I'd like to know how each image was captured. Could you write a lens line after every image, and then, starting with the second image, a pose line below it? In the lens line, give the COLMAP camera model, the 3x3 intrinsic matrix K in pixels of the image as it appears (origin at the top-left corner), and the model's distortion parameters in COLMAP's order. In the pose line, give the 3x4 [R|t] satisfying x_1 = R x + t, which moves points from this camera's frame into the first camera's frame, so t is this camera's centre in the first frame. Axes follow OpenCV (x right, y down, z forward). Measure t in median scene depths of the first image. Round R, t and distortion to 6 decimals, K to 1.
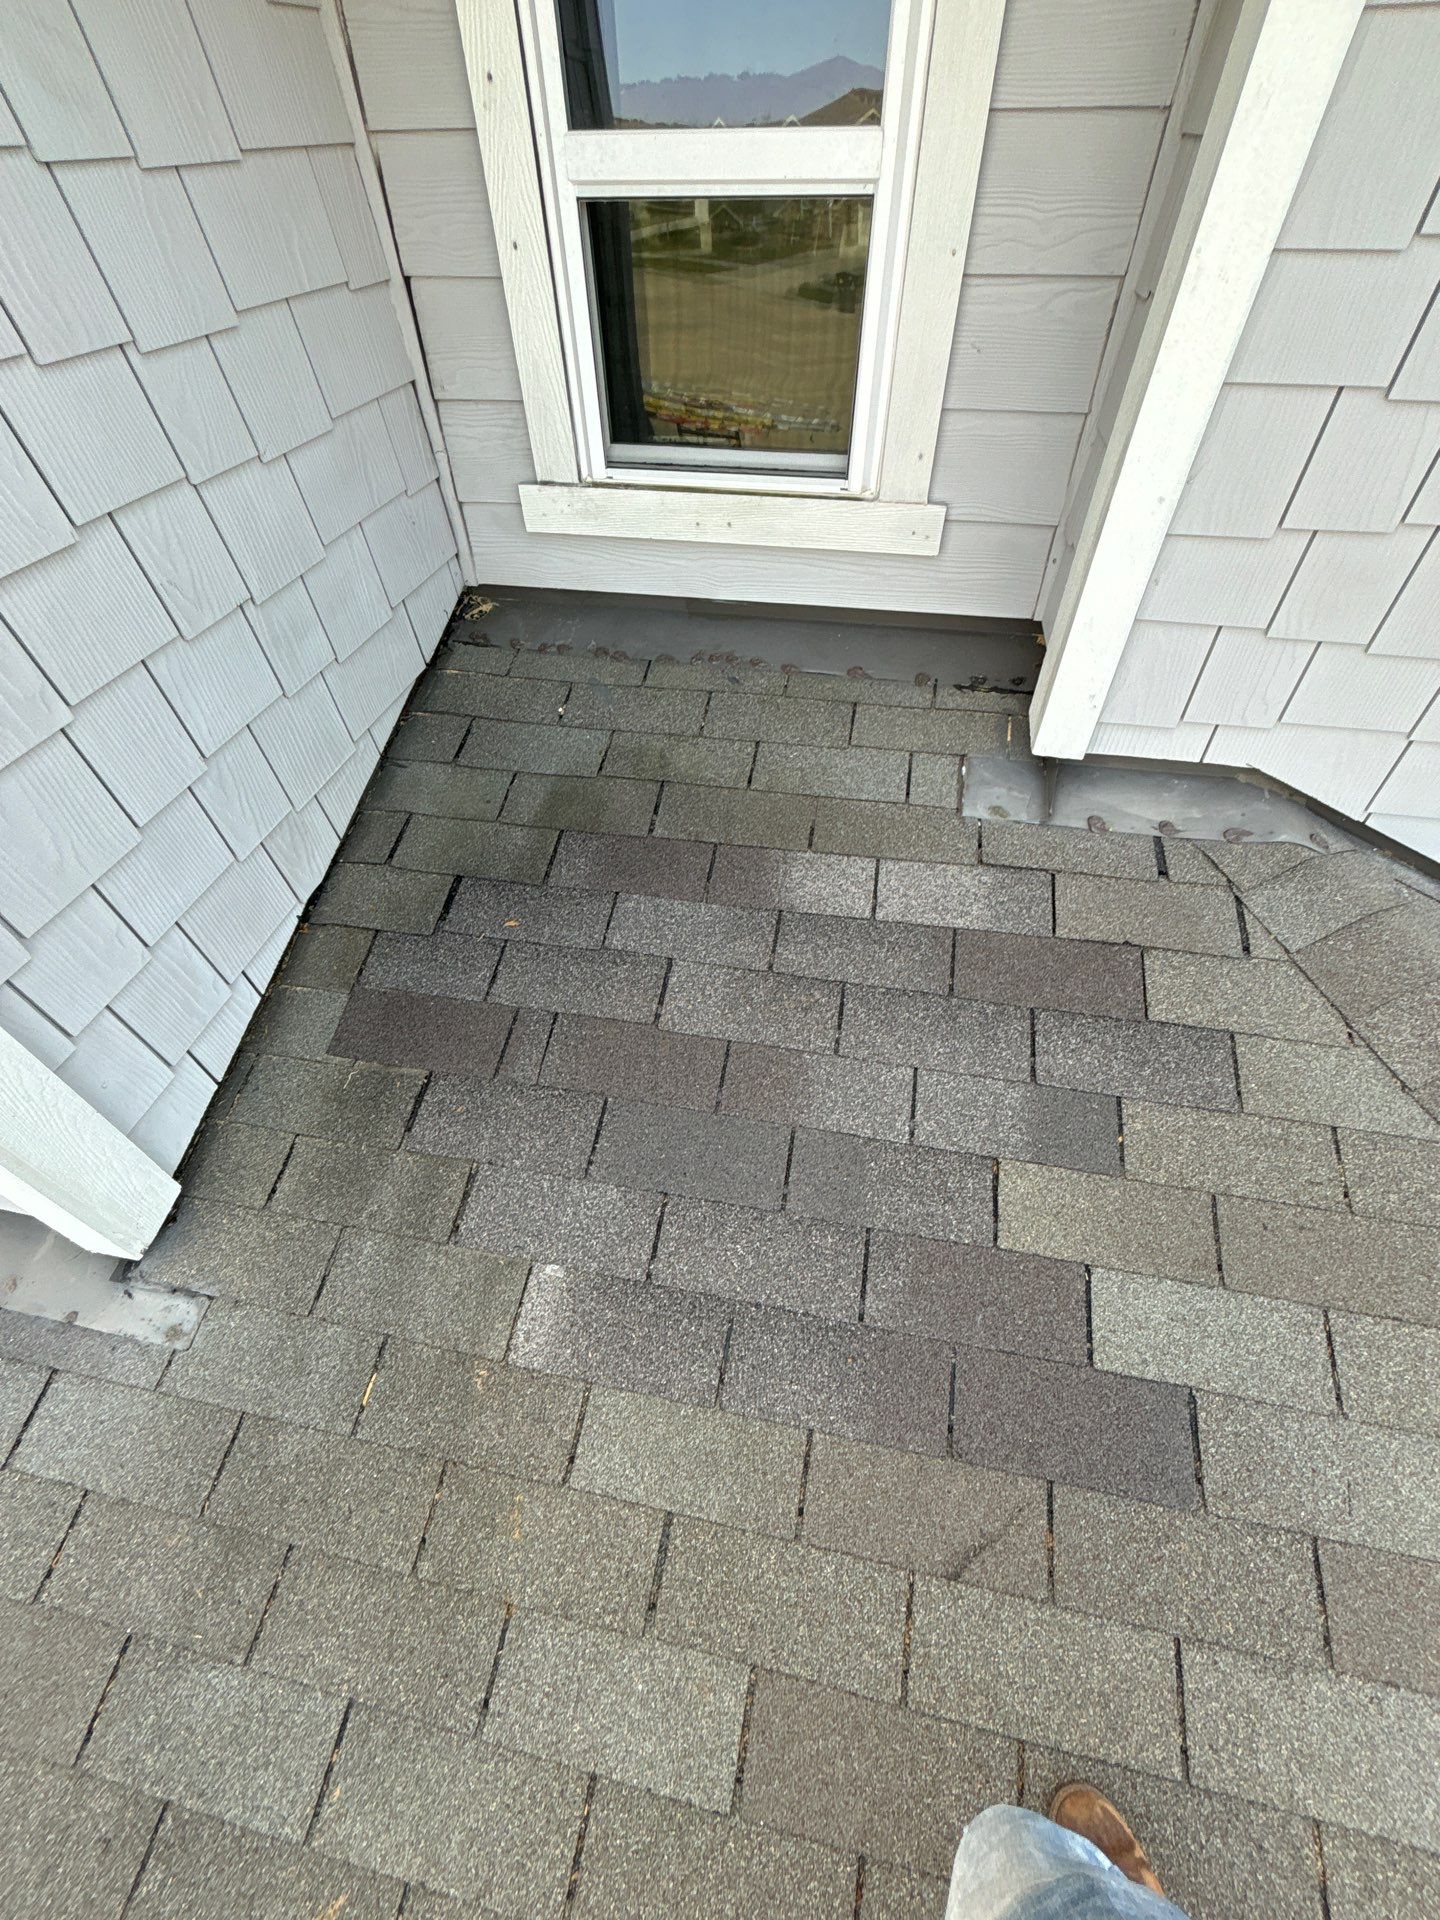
lens RADIAL K [[777.8, 0, 720.0], [0, 777.8, 960.0], [0, 0, 1]] dist [0.001983, -0.000734]
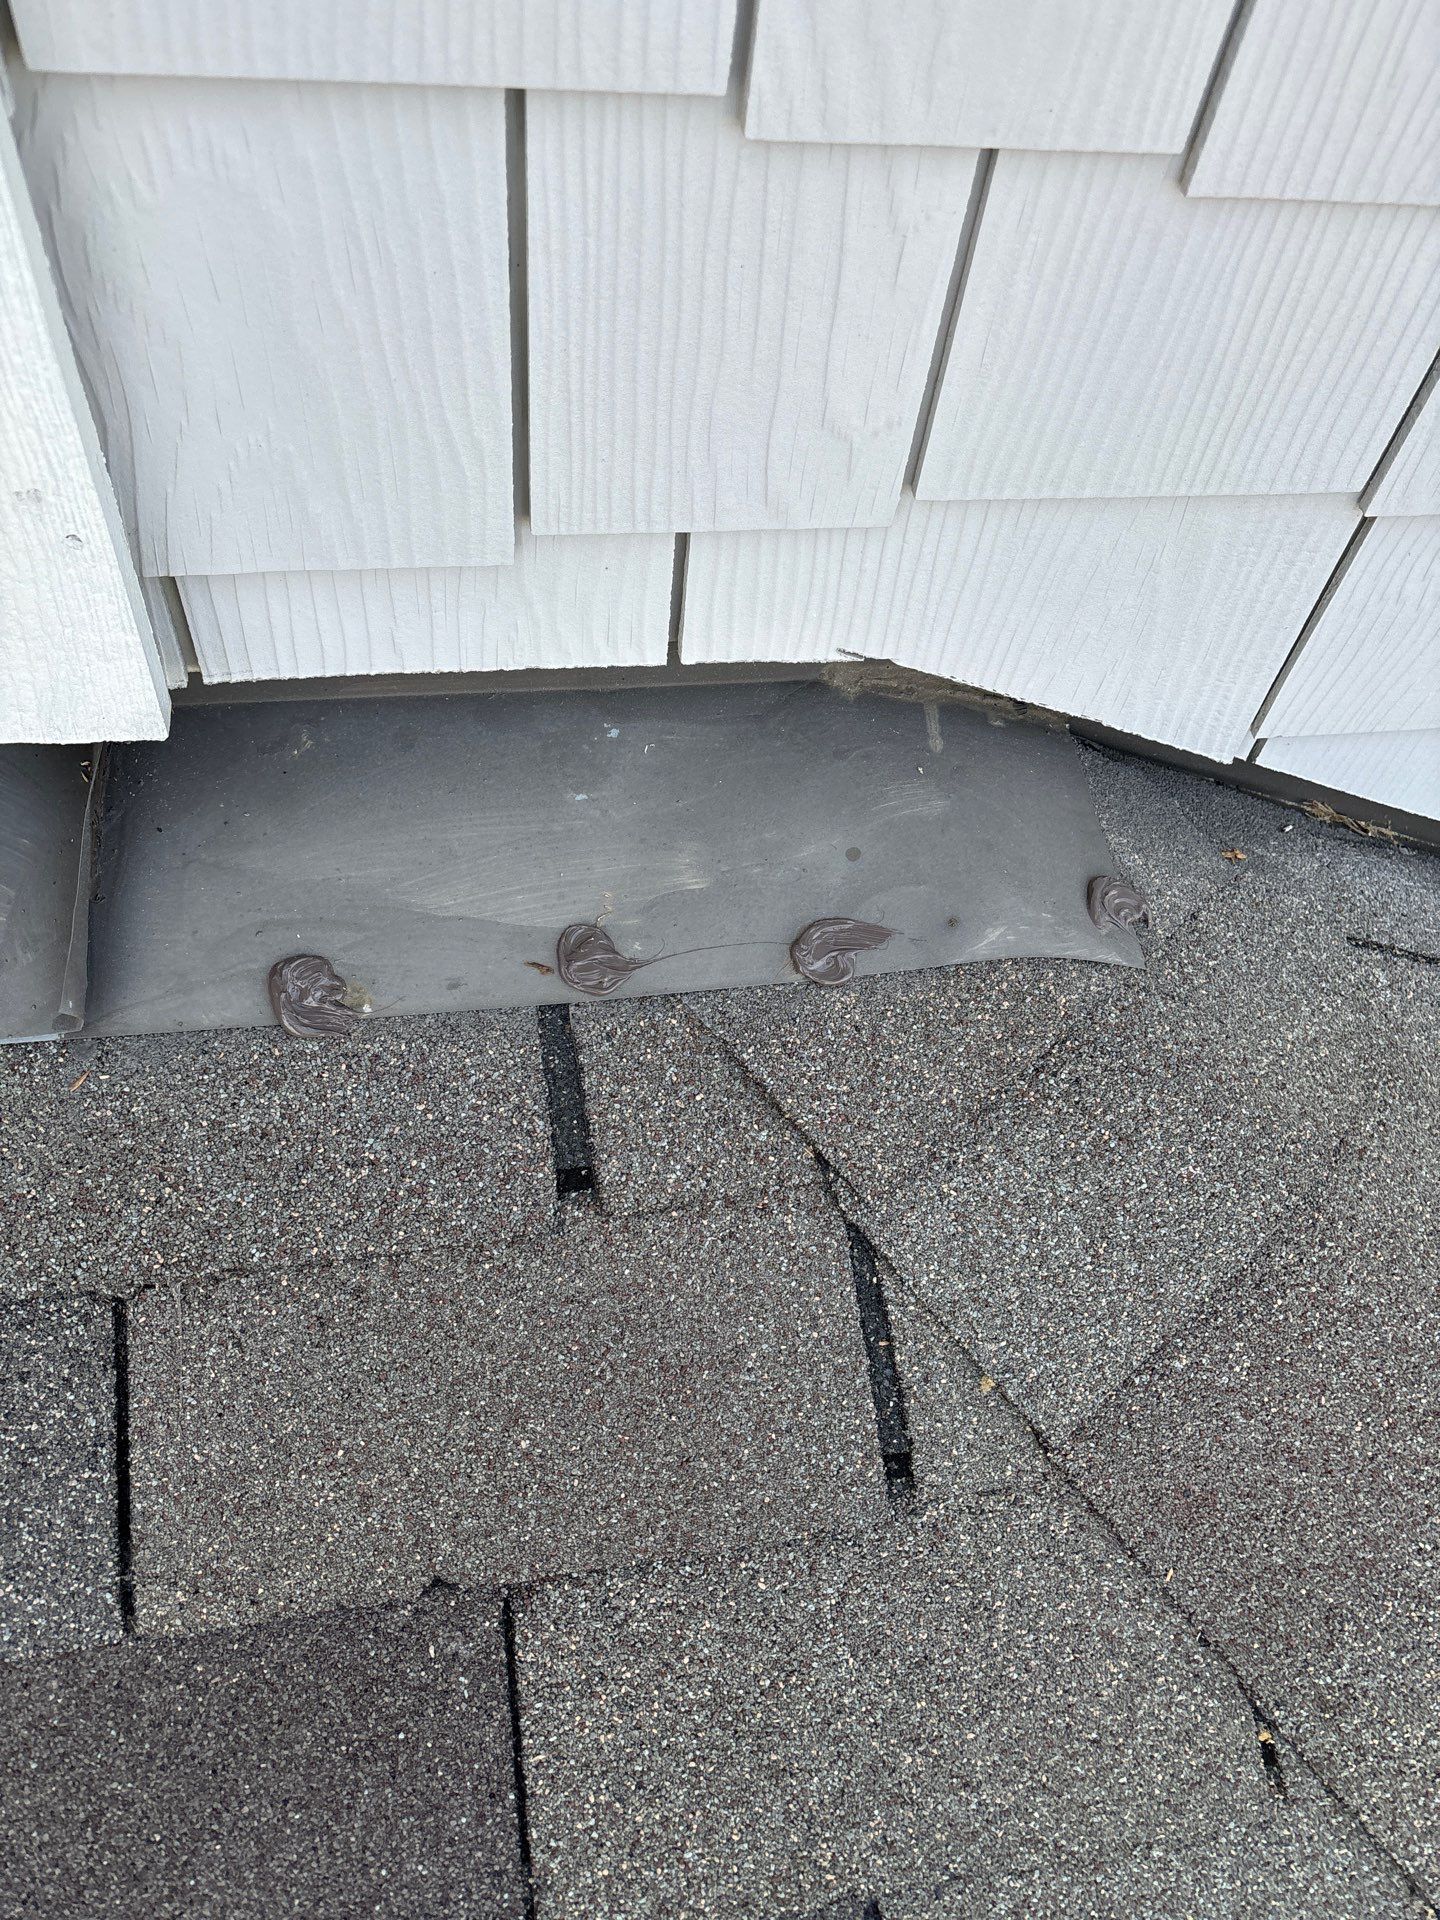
lens RADIAL K [[1449.1, 0, 721.0], [0, 1449.1, 966.0], [0, 0, 1]] dist [0.030262, -0.046503]
pose [[0.934850, -0.226966, 0.273023, 0.512442], [0.169972, 0.961240, 0.217090, -0.273108], [-0.311713, -0.156541, 0.937193, 0.582491]]
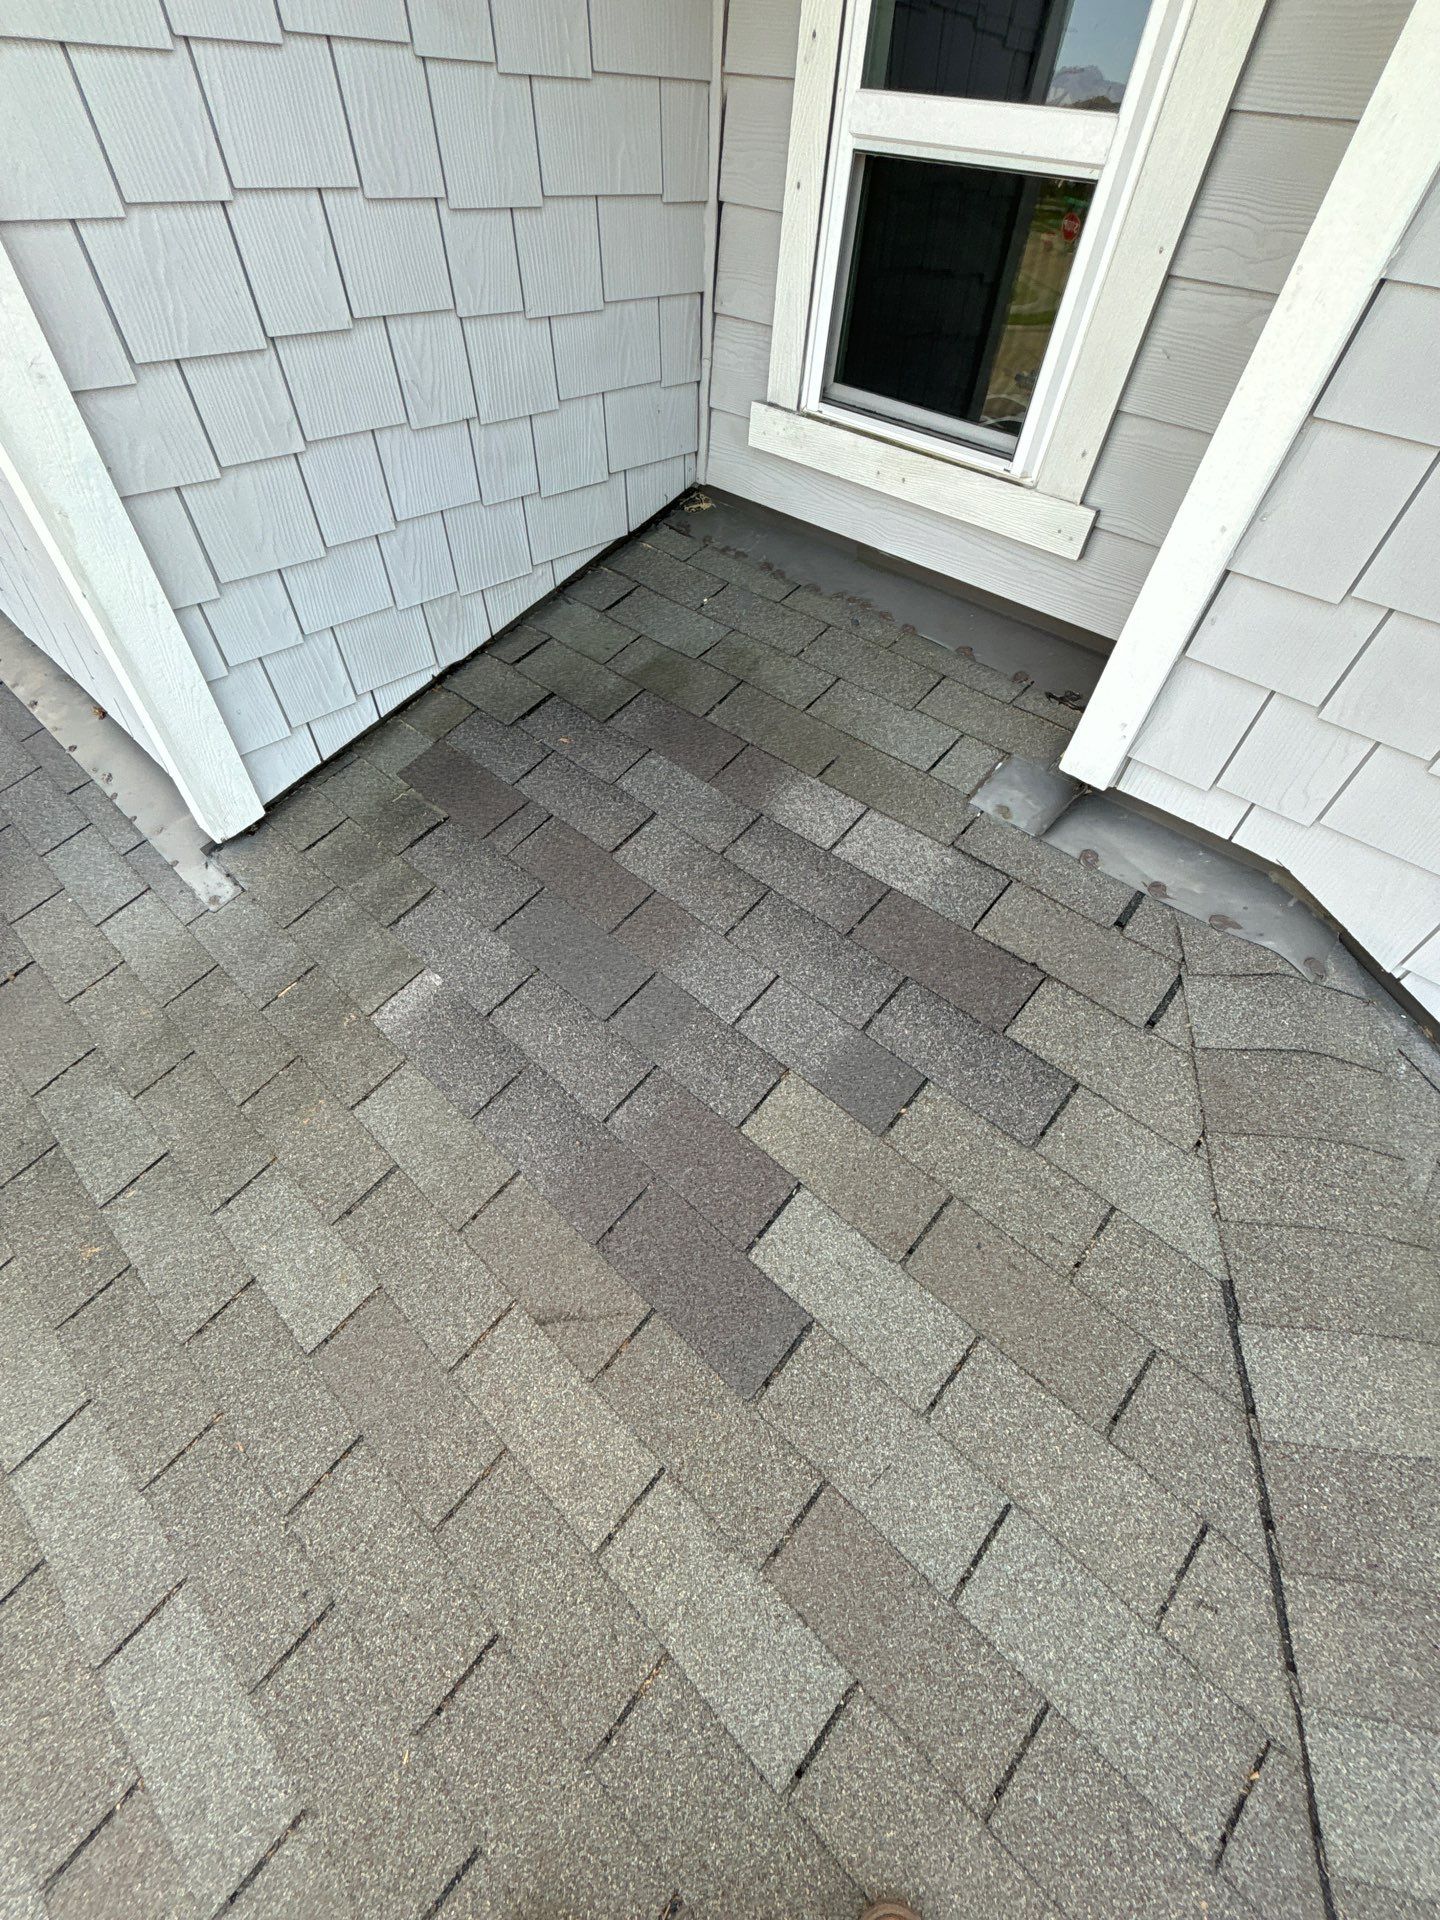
lens RADIAL K [[777.9, 0, 720.0], [0, 777.9, 960.0], [0, 0, 1]] dist [-0.000159, 0.000911]
pose [[0.853779, 0.431890, -0.290744, 0.454644], [-0.429568, 0.899889, 0.075312, 0.067907], [0.294163, 0.060594, 0.953832, -0.054731]]
